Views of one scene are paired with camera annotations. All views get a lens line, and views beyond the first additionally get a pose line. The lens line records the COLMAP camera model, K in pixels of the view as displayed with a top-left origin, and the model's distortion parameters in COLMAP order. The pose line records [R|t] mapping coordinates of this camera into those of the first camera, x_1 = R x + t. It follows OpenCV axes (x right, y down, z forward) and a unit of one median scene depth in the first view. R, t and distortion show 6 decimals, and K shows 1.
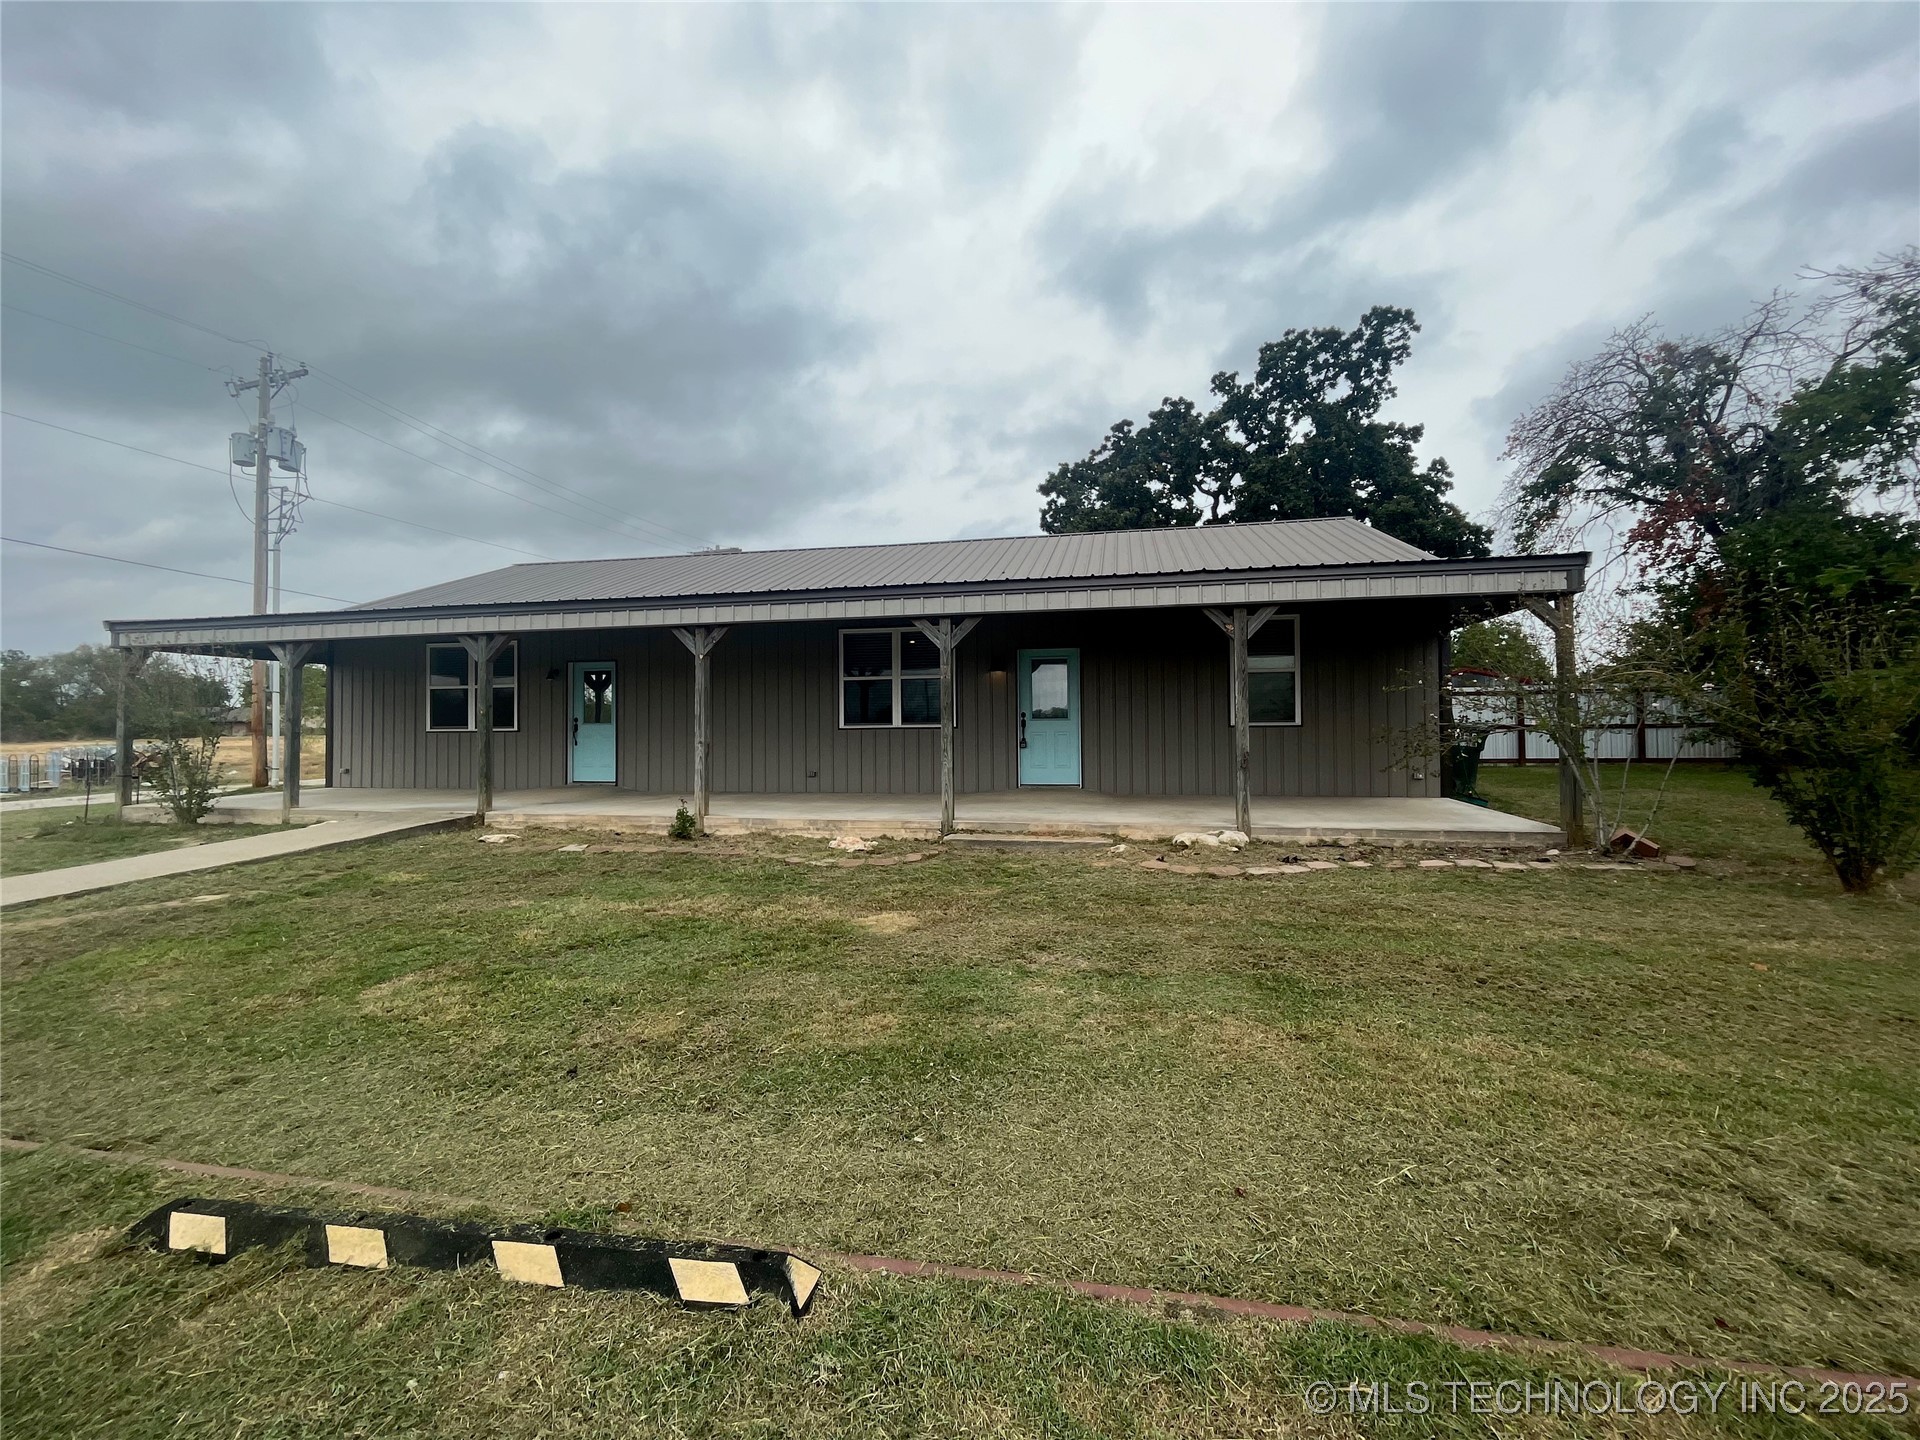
lens RADIAL K [[784.0, 0, 960.0], [0, 784.0, 720.0], [0, 0, 1]] dist [-0.005804, -0.000102]
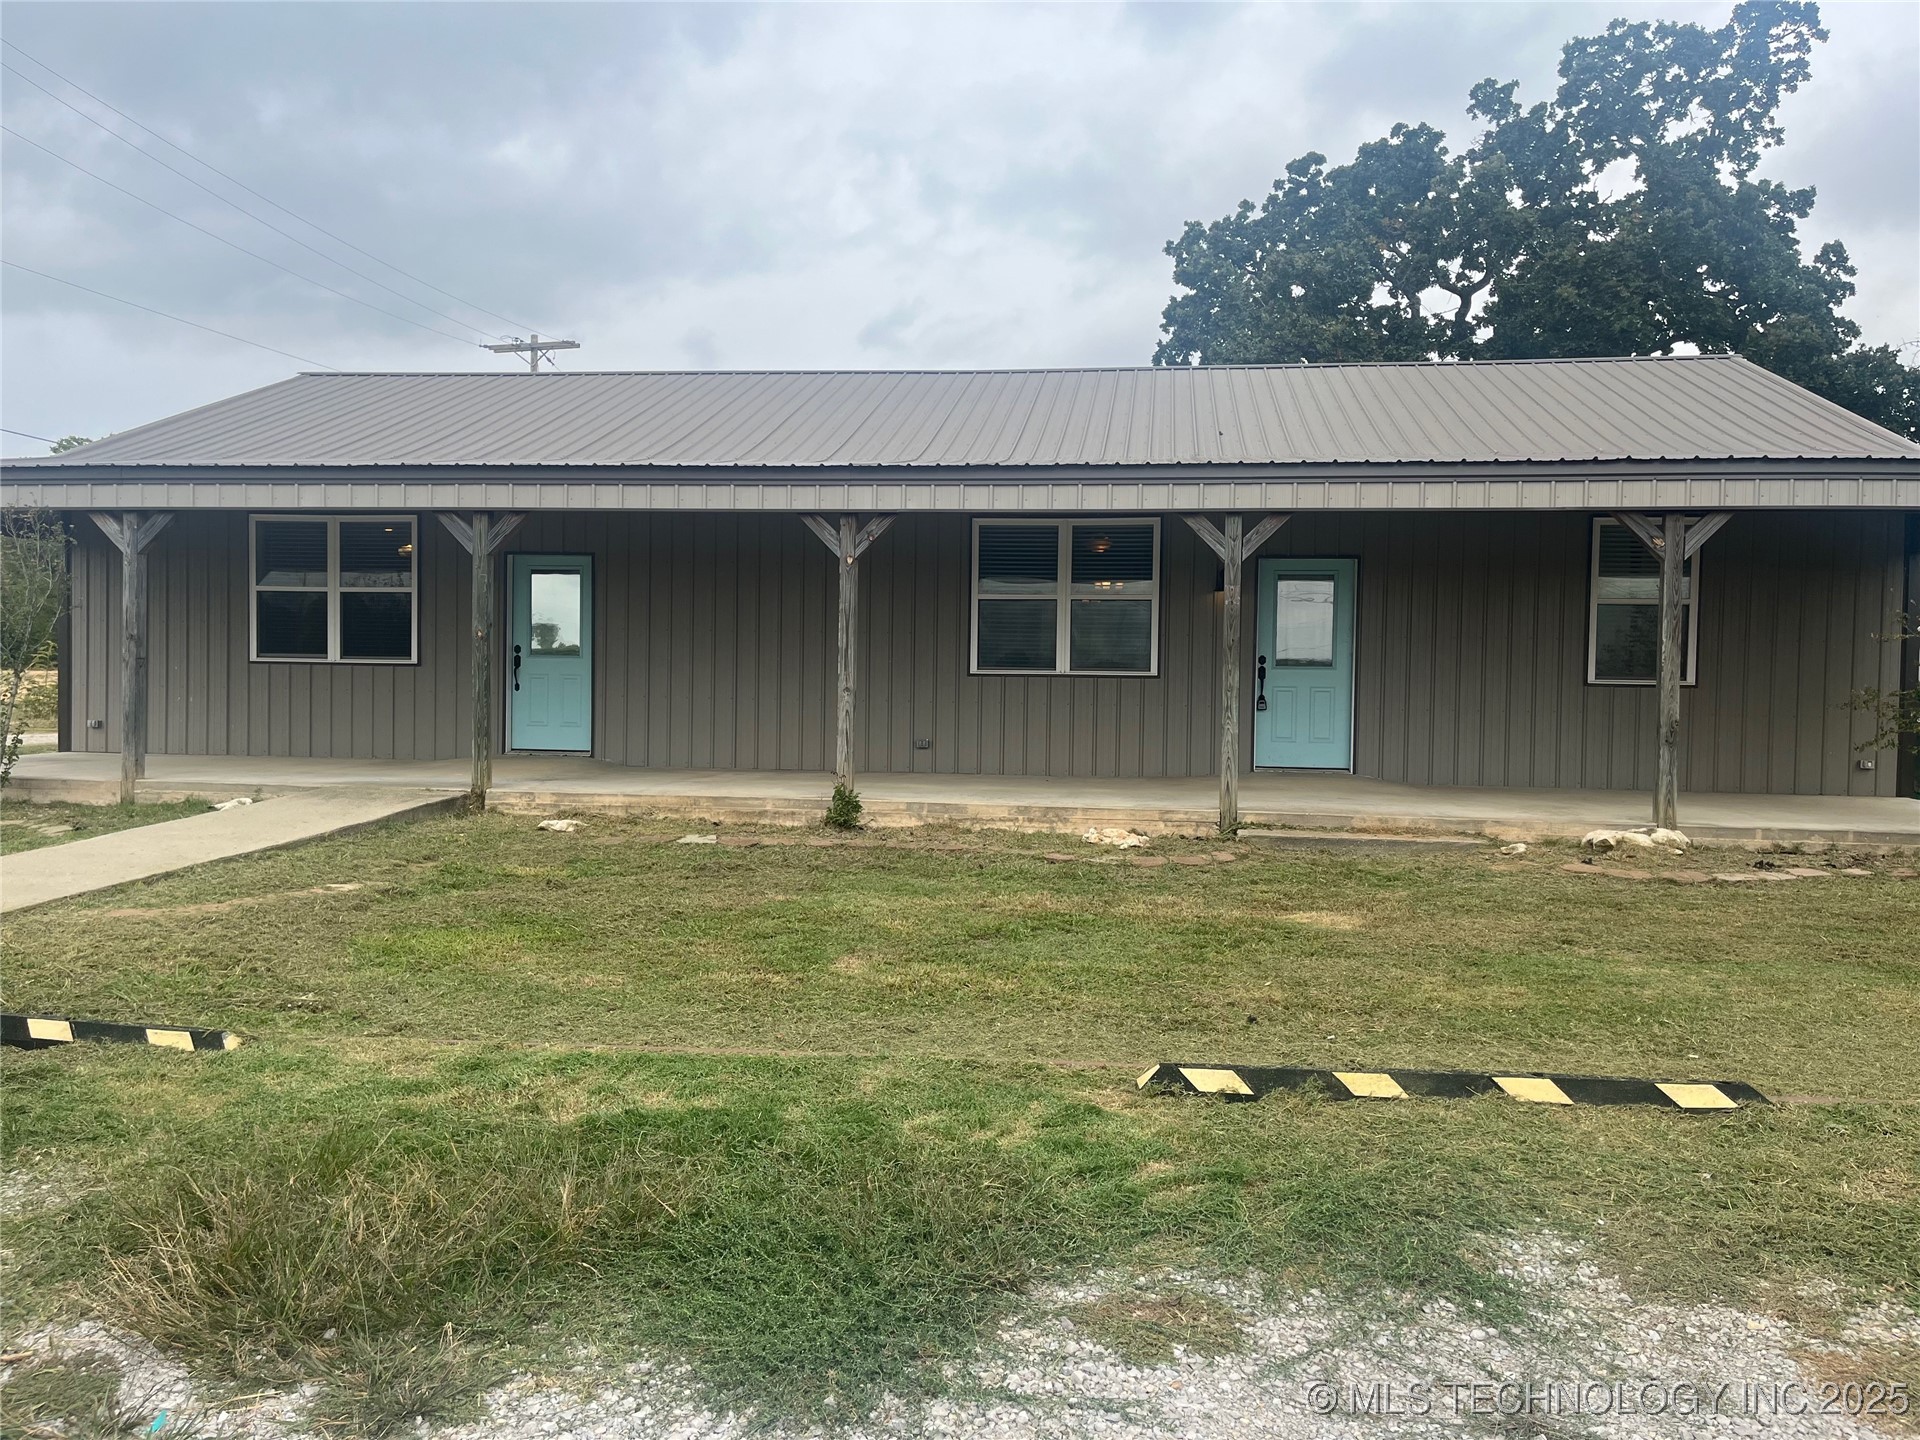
lens RADIAL K [[1452.2, 0, 958.6], [0, 1452.2, 724.5], [0, 0, 1]] dist [0.092022, -0.126430]
pose [[0.997676, 0.021983, 0.064487, -0.256042], [-0.024590, 0.998901, 0.039913, 0.005533], [-0.063538, -0.041406, 0.997120, -0.199377]]
